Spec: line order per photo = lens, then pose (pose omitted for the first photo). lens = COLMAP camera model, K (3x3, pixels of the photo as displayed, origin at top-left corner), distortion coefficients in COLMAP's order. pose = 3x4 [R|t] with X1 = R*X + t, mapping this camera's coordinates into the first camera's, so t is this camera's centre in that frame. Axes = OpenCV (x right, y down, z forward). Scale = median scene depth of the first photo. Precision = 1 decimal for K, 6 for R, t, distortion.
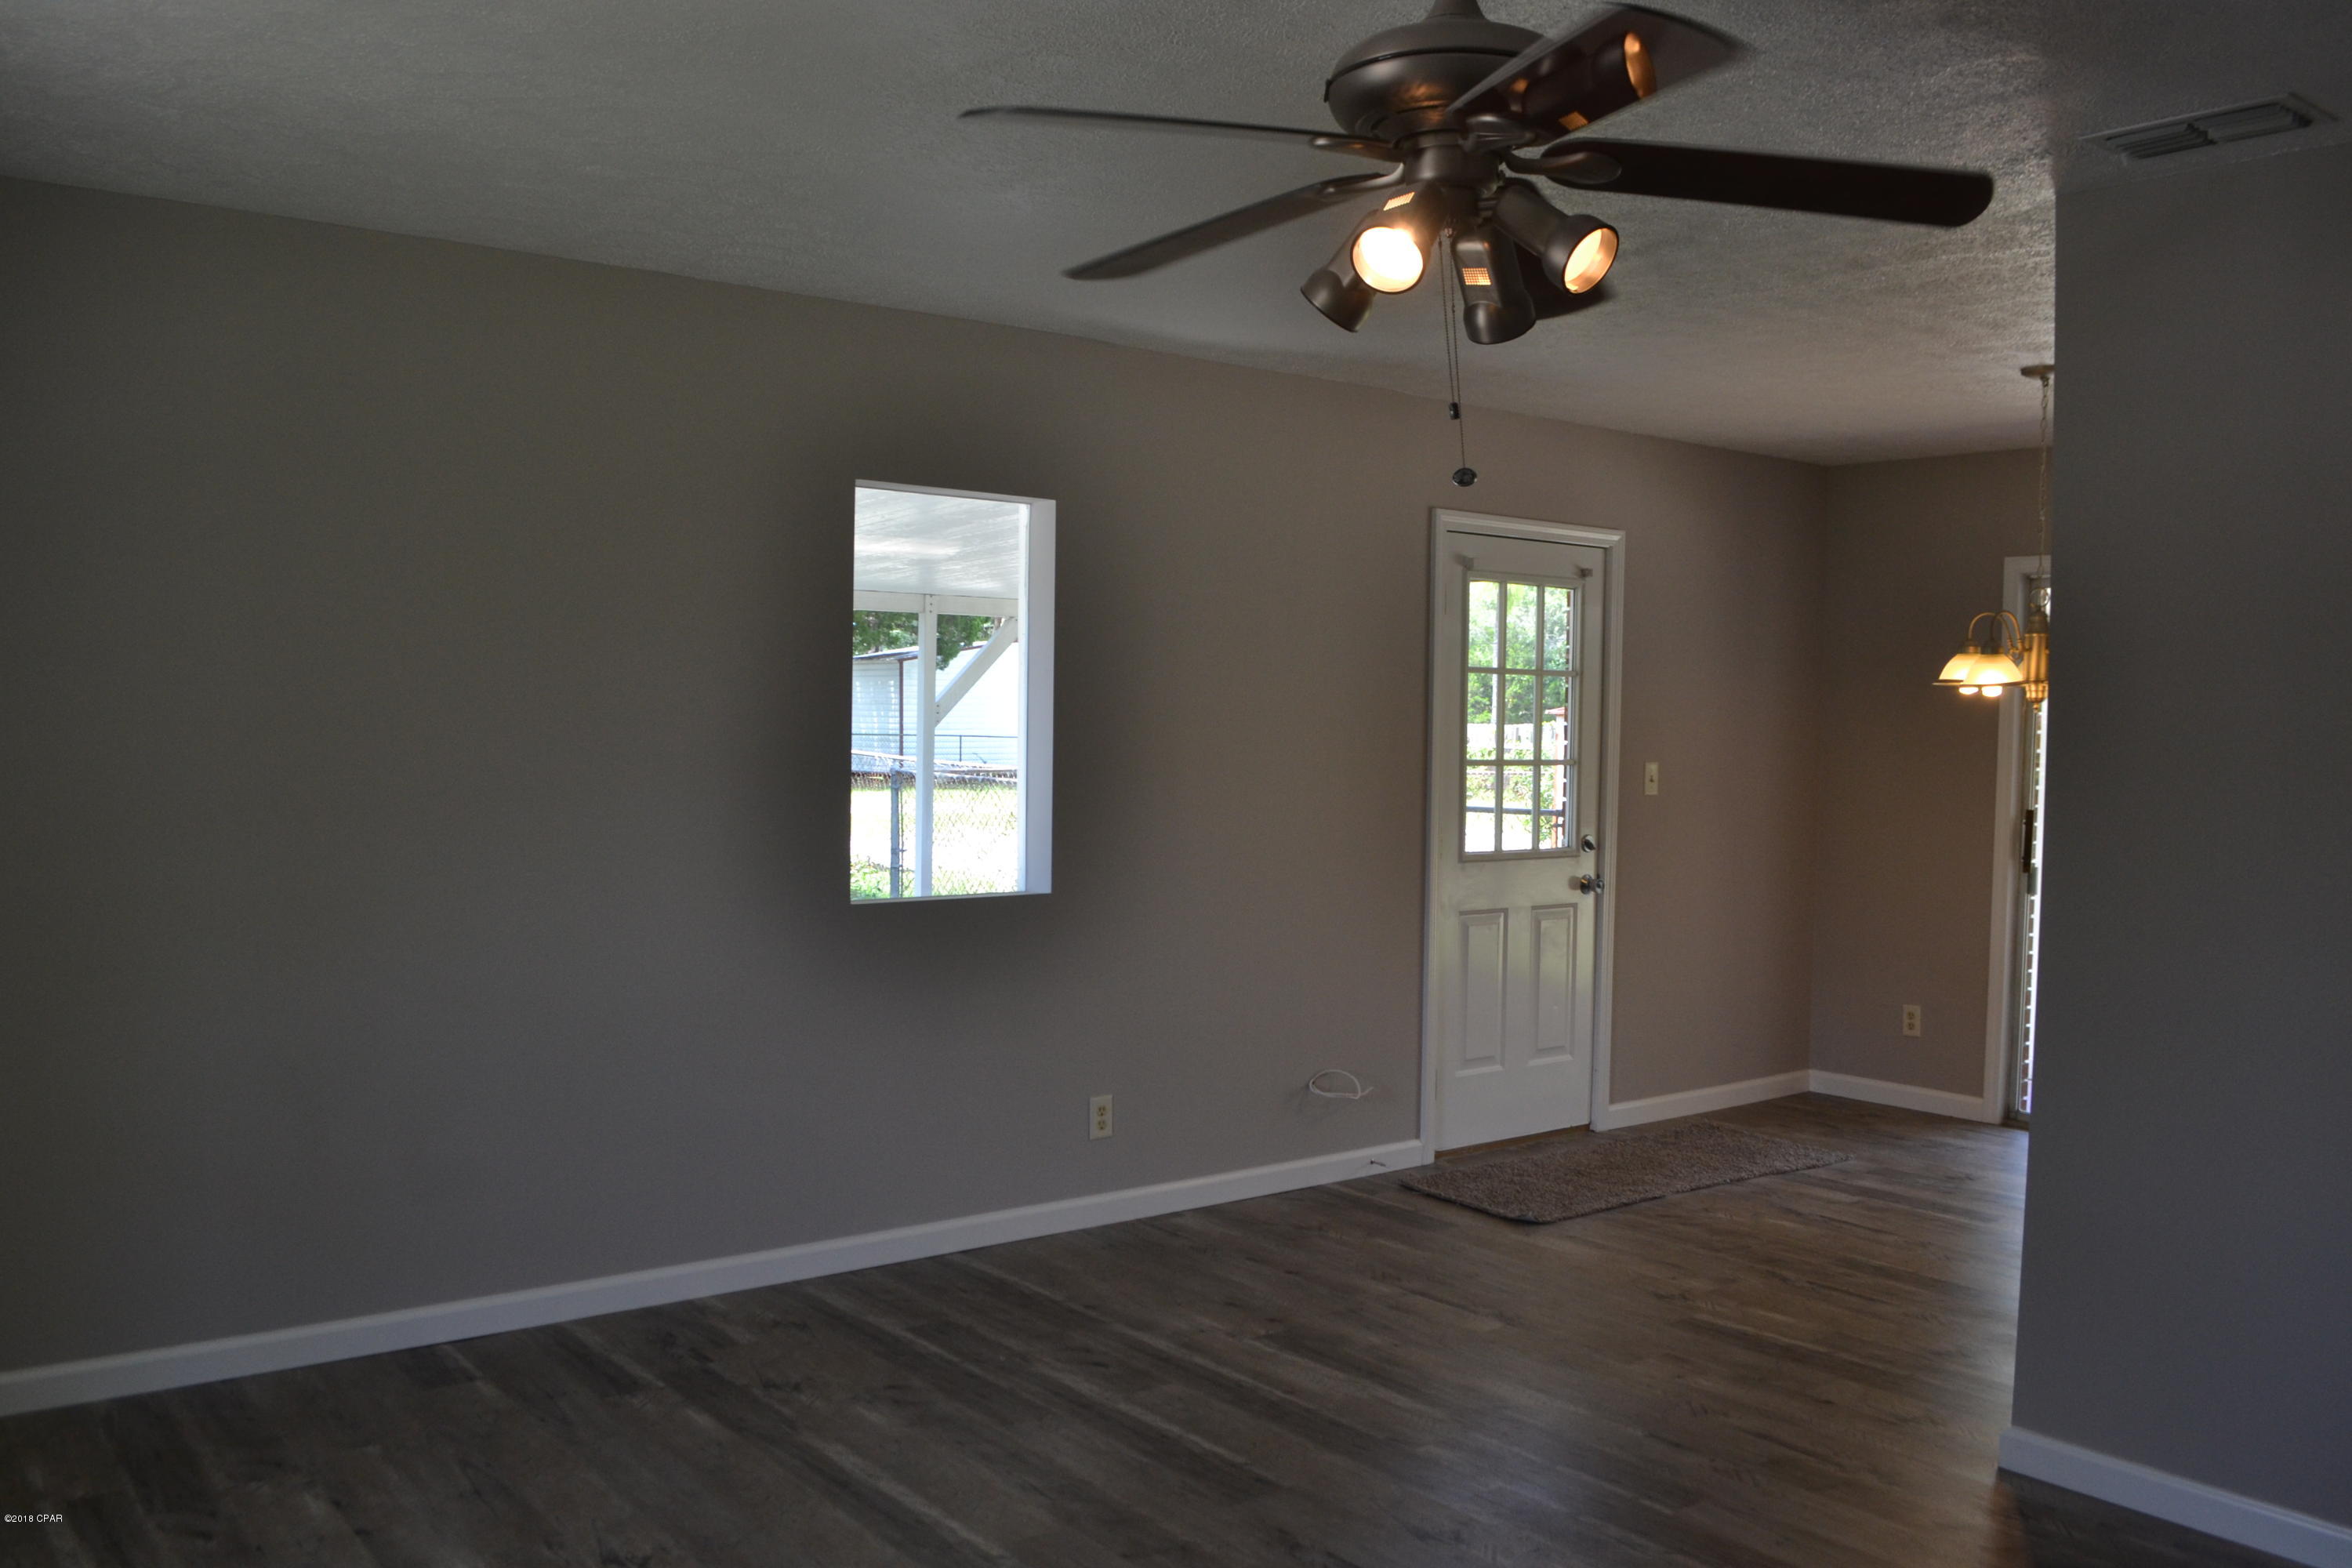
lens RADIAL K [[1937.3, 0, 1176.0], [0, 1937.3, 784.0], [0, 0, 1]] dist [-0.092025, 0.010426]
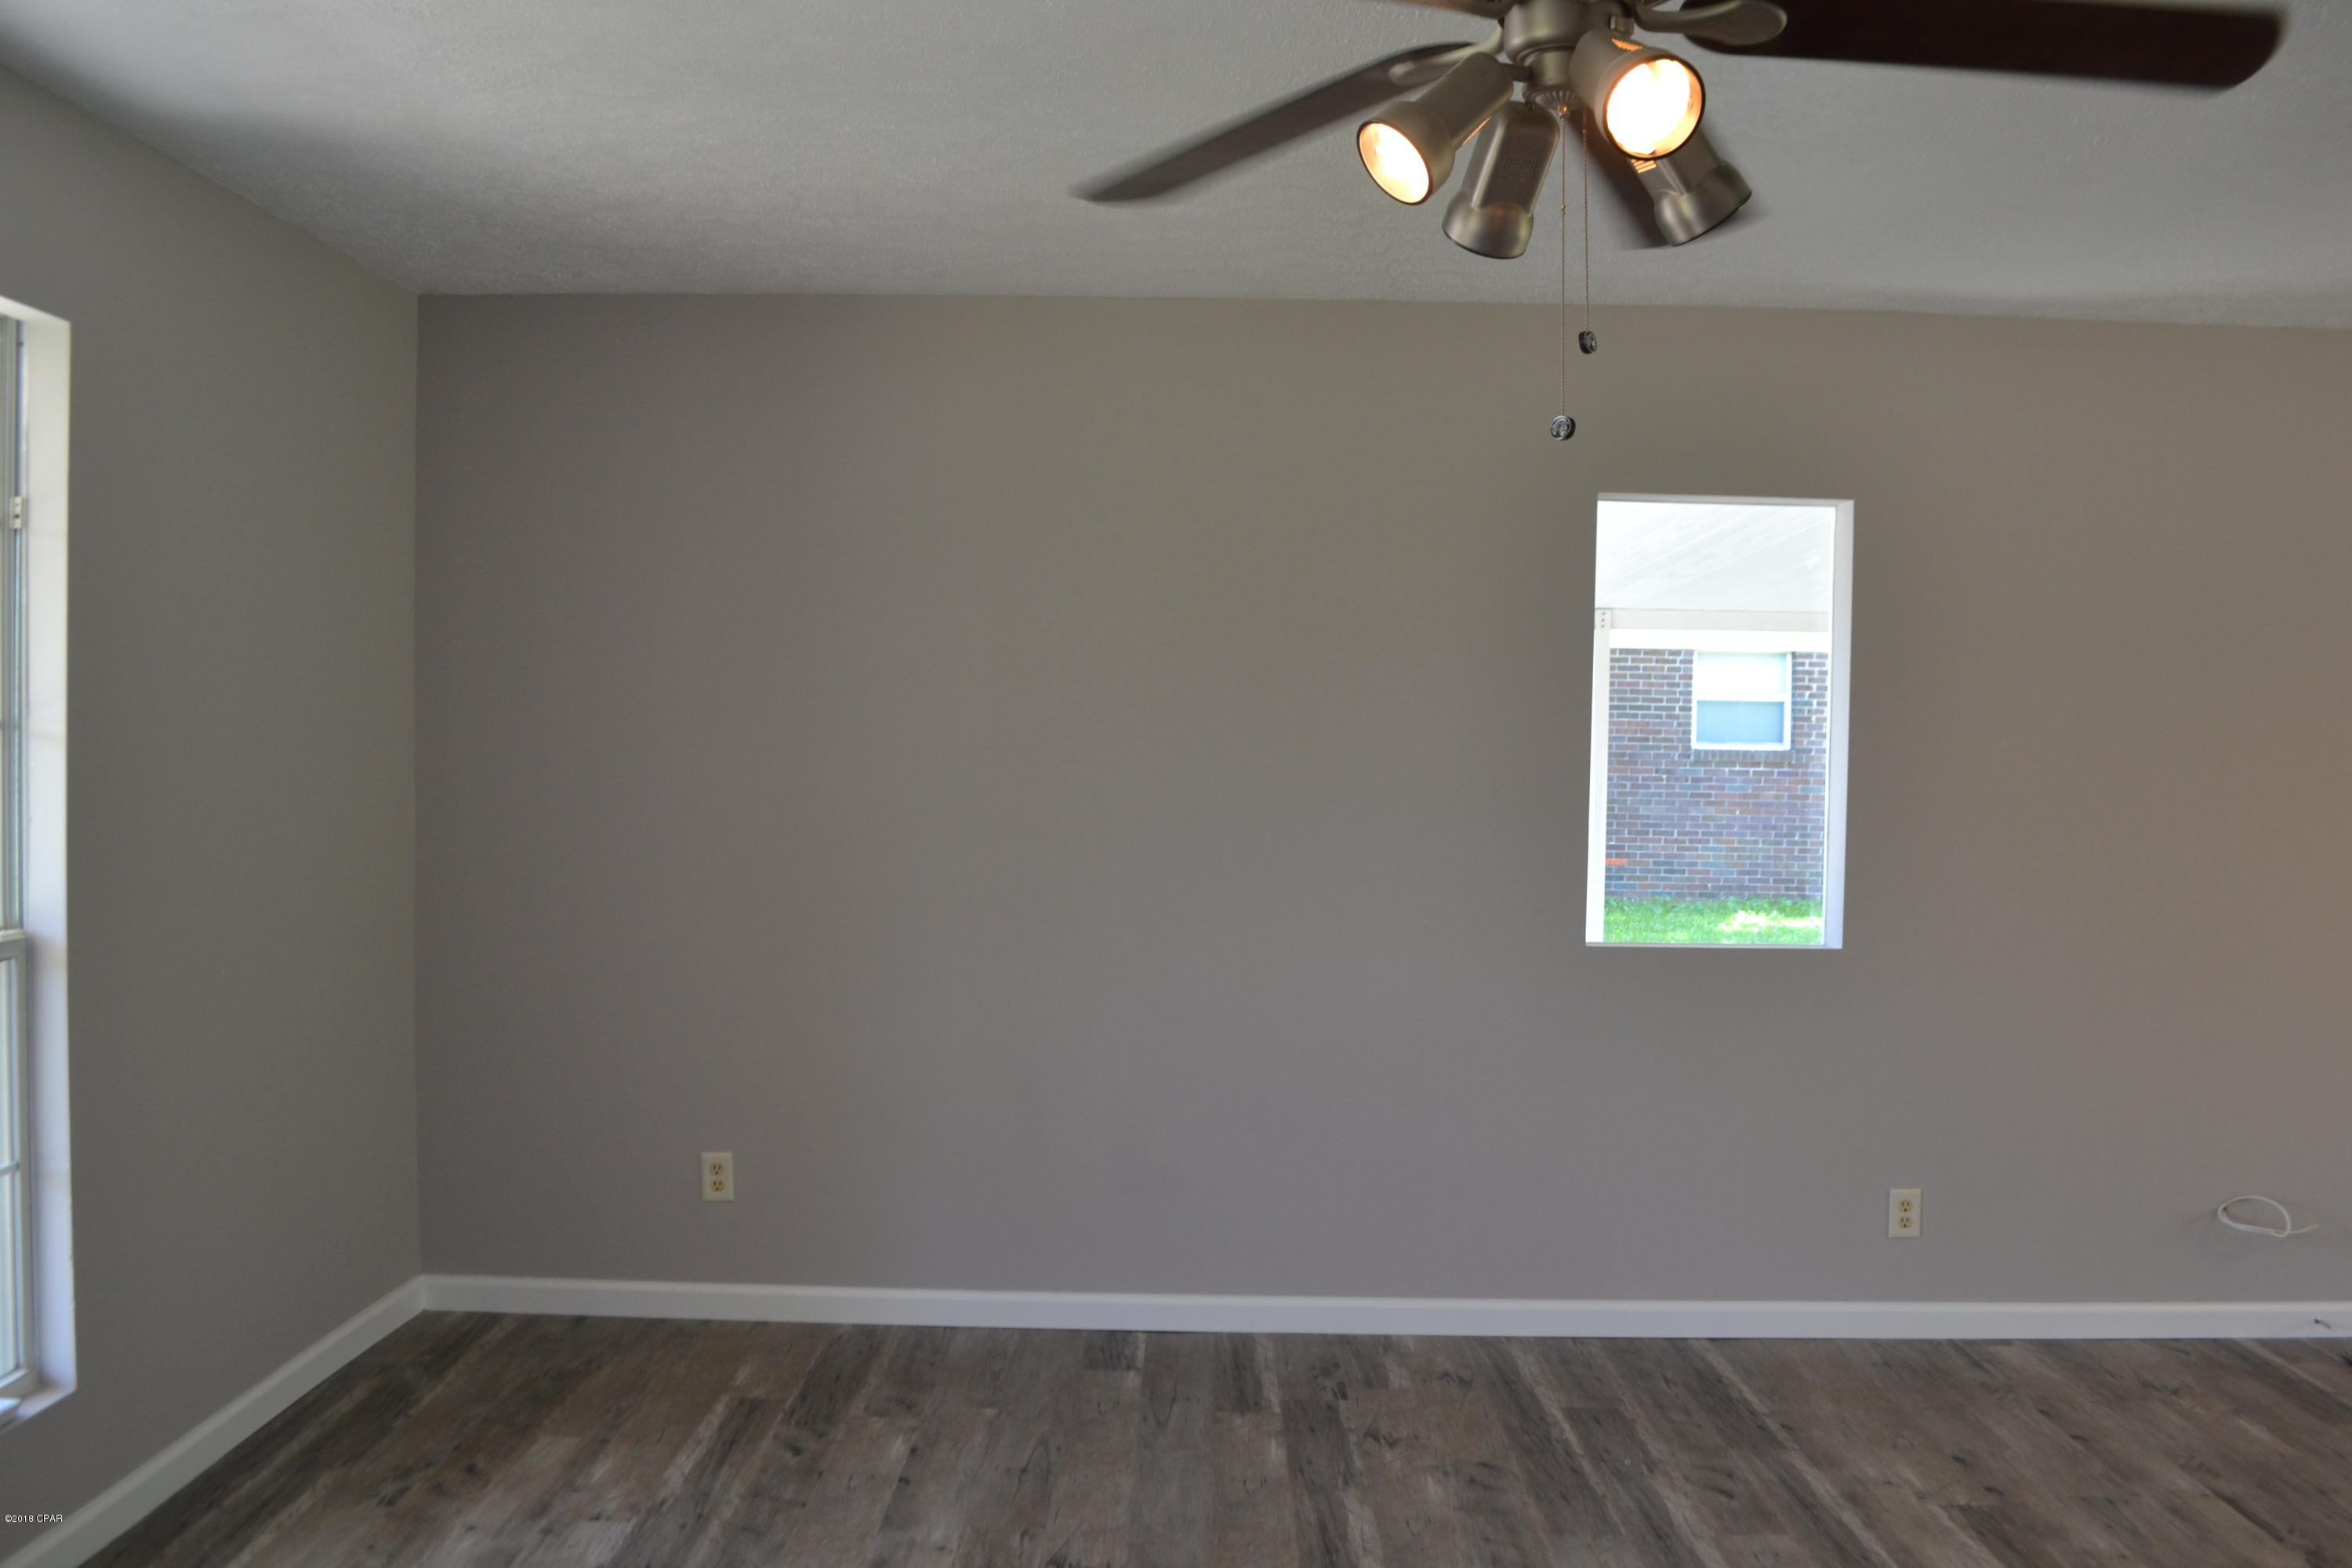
lens RADIAL K [[1875.1, 0, 1161.7], [0, 1875.1, 789.0], [0, 0, 1]] dist [-0.086413, 0.007955]
pose [[0.773278, 0.014249, -0.633908, 0.242888], [-0.026829, 0.999587, -0.010258, 0.001126], [0.633500, 0.024939, 0.773341, 0.166746]]
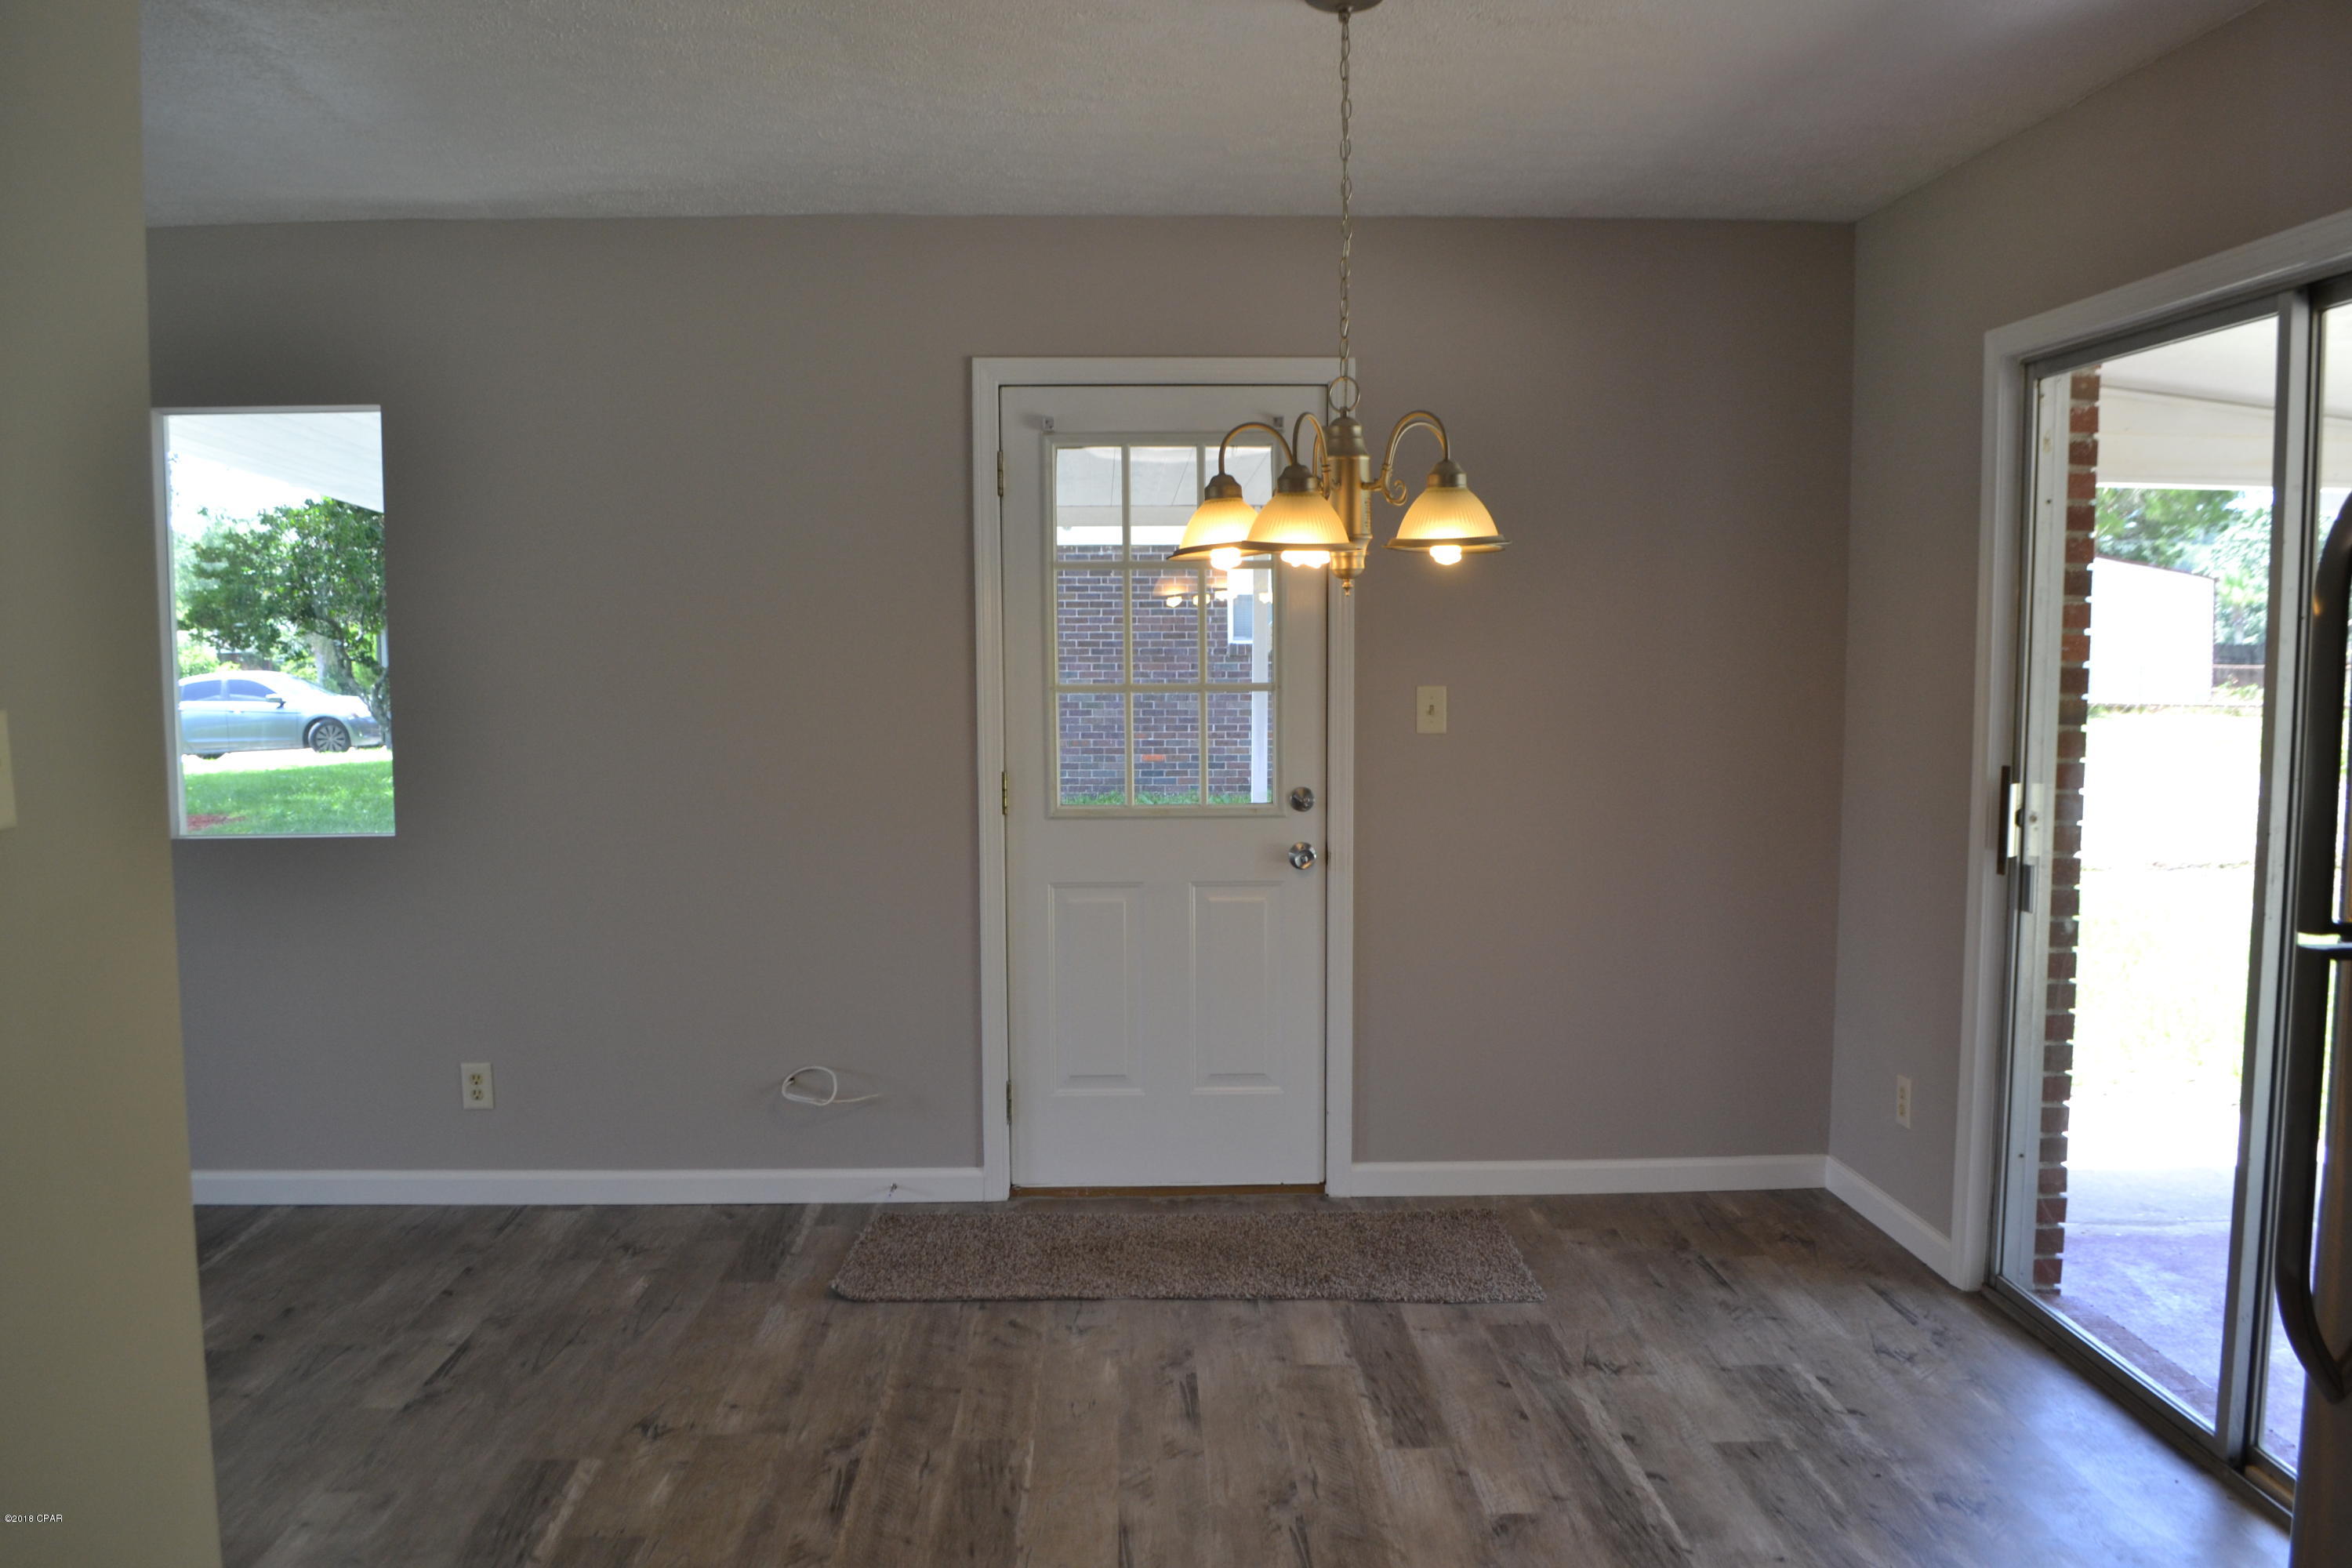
lens RADIAL K [[1874.7, 0, 1110.1], [0, 1874.7, 794.4], [0, 0, 1]] dist [-0.032357, 0.001427]
pose [[0.788635, 0.022487, -0.614451, 0.796271], [0.000517, 0.999306, 0.037236, 0.004114], [0.614862, -0.029684, 0.788076, 0.544895]]
